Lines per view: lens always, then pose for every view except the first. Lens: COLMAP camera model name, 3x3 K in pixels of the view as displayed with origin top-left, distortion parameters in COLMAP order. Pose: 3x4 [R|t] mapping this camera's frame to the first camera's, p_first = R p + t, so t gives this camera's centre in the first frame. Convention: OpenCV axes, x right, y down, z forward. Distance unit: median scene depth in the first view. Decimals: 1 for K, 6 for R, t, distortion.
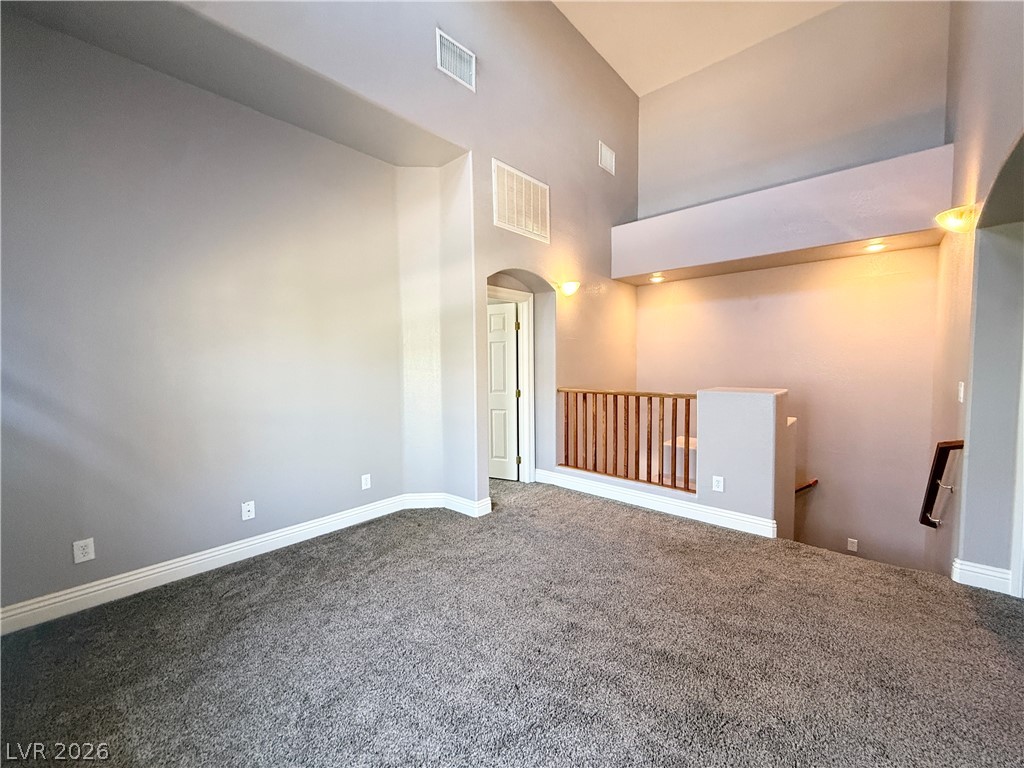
lens RADIAL K [[407.4, 0, 508.6], [0, 407.4, 384.5], [0, 0, 1]] dist [0.000509, 0.000005]
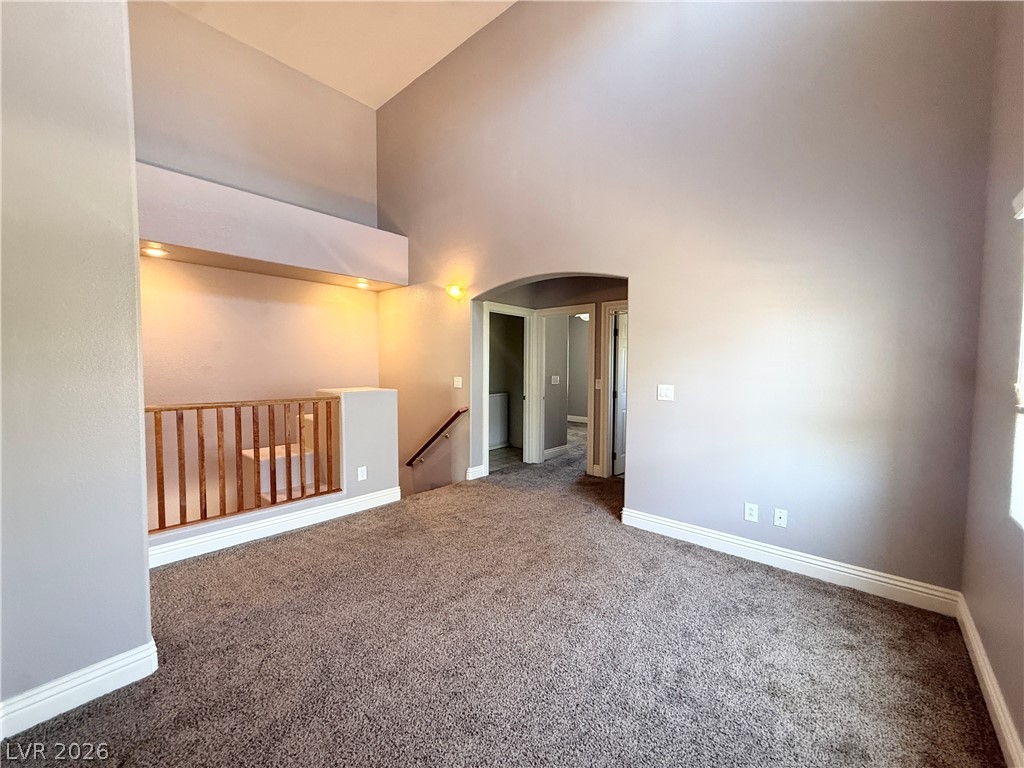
lens RADIAL K [[407.4, 0, 511.6], [0, 407.4, 386.3], [0, 0, 1]] dist [0.000509, 0.000005]
pose [[-0.007174, -0.040792, 0.999142, -0.565631], [0.052918, 0.997752, 0.041115, -0.018350], [-0.998573, 0.053168, -0.005000, 0.551539]]
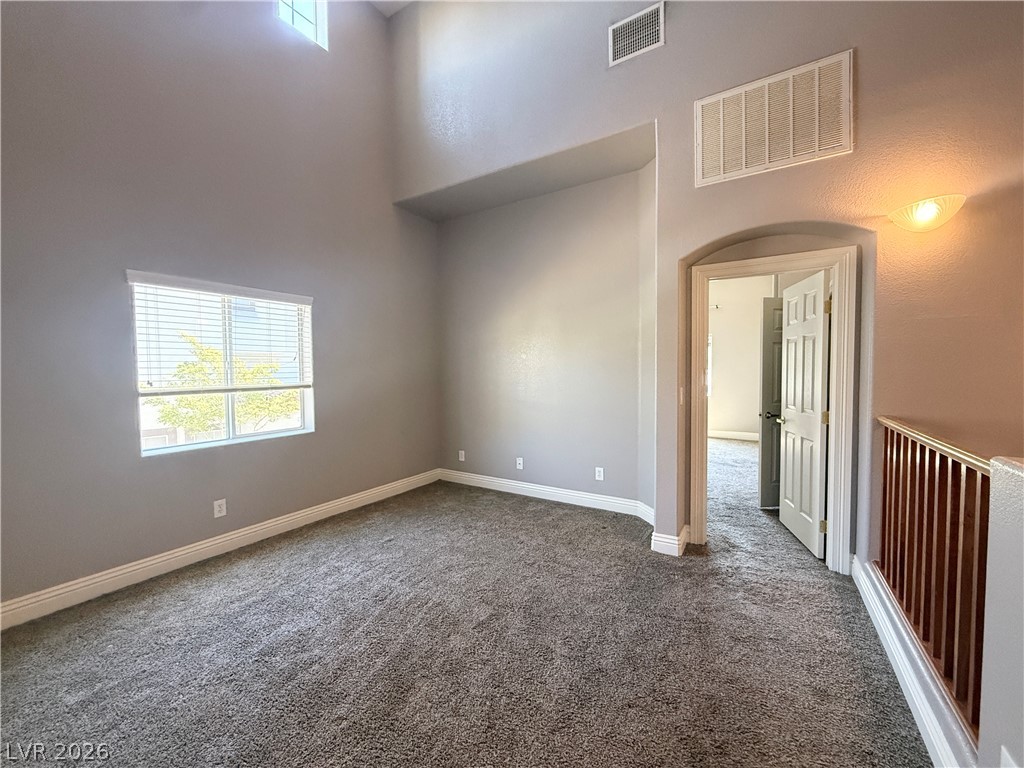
lens RADIAL K [[407.4, 0, 509.3], [0, 407.4, 383.9], [0, 0, 1]] dist [0.000509, 0.000005]
pose [[0.179509, 0.042748, -0.982827, 0.689787], [-0.050642, 0.998132, 0.034164, -0.032350], [0.982452, 0.043640, 0.181338, 0.547317]]
